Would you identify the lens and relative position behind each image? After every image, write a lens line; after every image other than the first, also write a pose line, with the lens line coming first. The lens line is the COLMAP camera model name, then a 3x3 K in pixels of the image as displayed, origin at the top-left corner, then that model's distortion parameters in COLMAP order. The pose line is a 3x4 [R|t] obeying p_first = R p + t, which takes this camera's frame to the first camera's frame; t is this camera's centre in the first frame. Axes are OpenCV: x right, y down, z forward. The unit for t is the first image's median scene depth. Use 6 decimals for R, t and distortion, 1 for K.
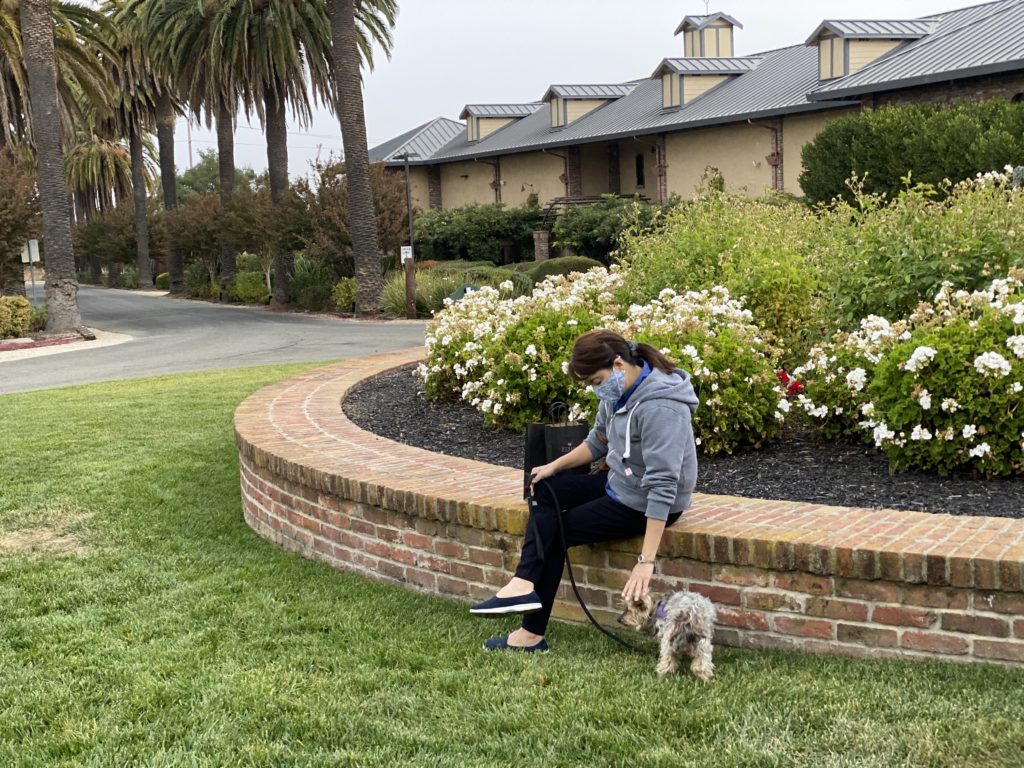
lens RADIAL K [[1553.9, 0, 512.0], [0, 1553.9, 384.0], [0, 0, 1]] dist [0.166192, -0.360525]
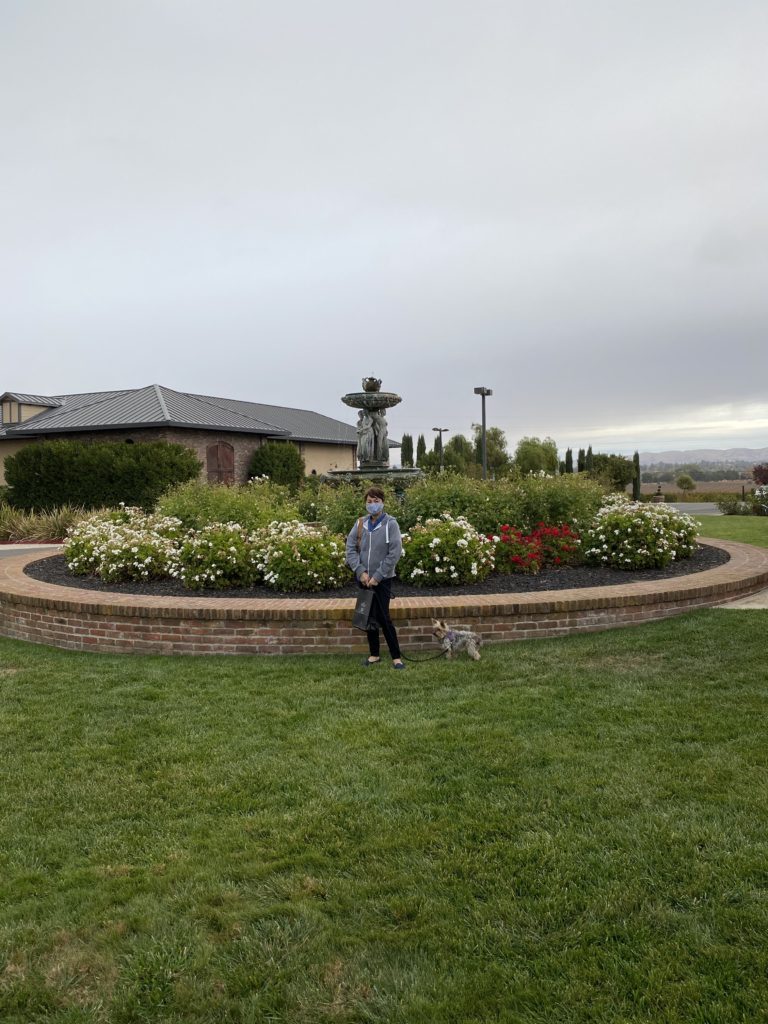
lens RADIAL K [[798.5, 0, 401.9], [0, 798.5, 512.7], [0, 0, 1]] dist [0.149412, -0.343279]
pose [[0.720854, 0.003641, 0.693078, -0.606944], [0.061358, 0.995725, -0.069047, 0.019867], [-0.690366, 0.092299, 0.717548, 0.038904]]
